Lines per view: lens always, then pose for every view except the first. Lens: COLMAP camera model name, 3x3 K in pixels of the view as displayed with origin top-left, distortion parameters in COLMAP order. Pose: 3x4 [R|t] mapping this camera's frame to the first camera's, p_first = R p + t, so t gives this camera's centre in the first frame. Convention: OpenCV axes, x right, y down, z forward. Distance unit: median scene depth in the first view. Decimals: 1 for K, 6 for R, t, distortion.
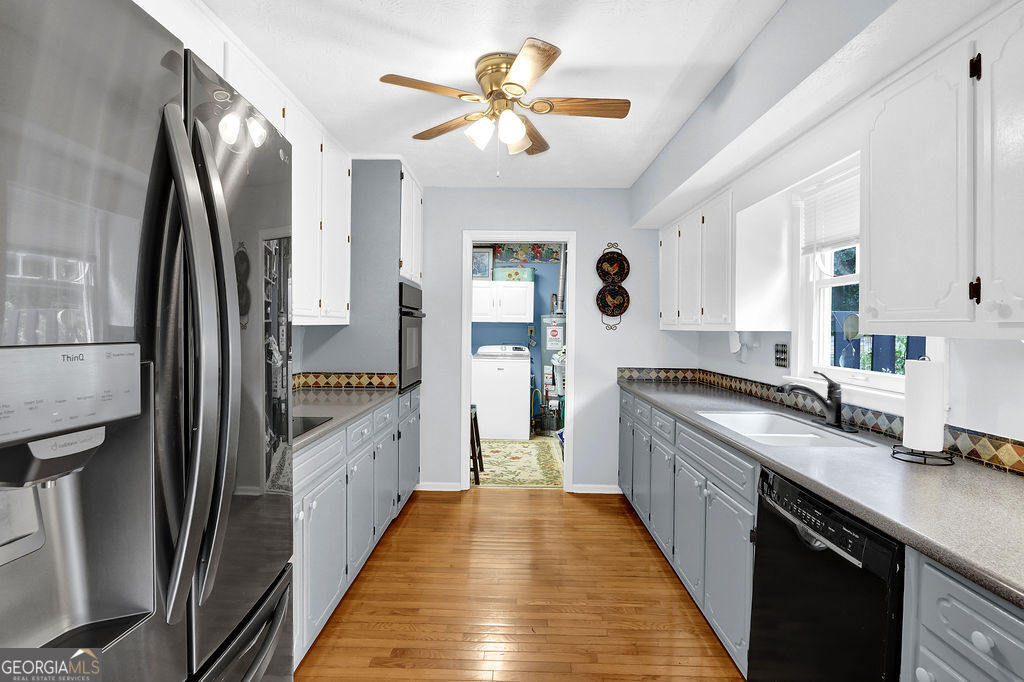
lens RADIAL K [[486.5, 0, 510.8], [0, 486.5, 336.7], [0, 0, 1]] dist [-0.014747, 0.001926]
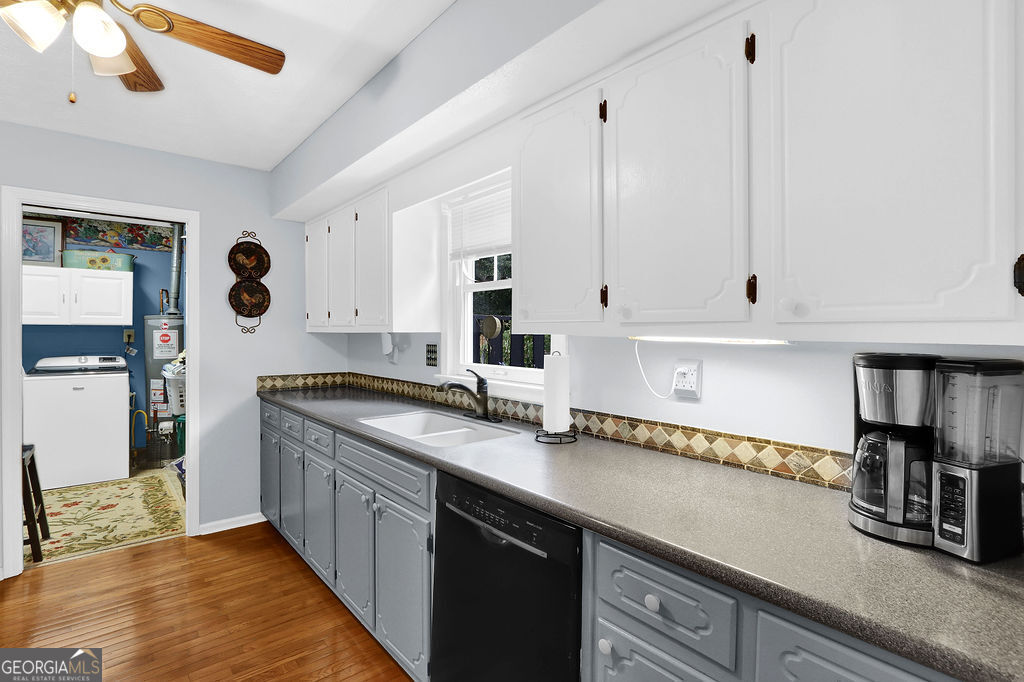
lens RADIAL K [[486.5, 0, 506.5], [0, 486.5, 334.0], [0, 0, 1]] dist [-0.014747, 0.001926]
pose [[0.759754, -0.012116, 0.650098, -0.002715], [0.019246, 0.999807, -0.003859, -0.000188], [-0.649926, 0.015444, 0.759841, 0.057936]]
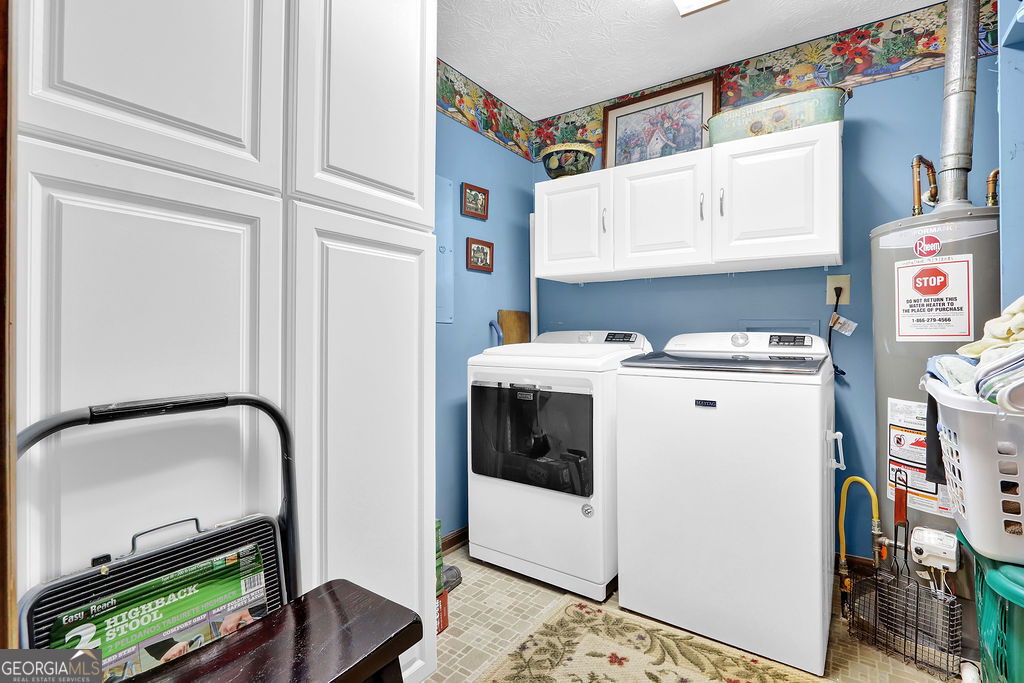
lens RADIAL K [[486.5, 0, 511.6], [0, 486.5, 332.2], [0, 0, 1]] dist [-0.014747, 0.001926]
pose [[0.825114, -0.014569, -0.564779, 0.100383], [-0.000349, 0.999654, -0.026297, 0.060476], [0.564967, 0.021895, 0.824823, 1.366361]]
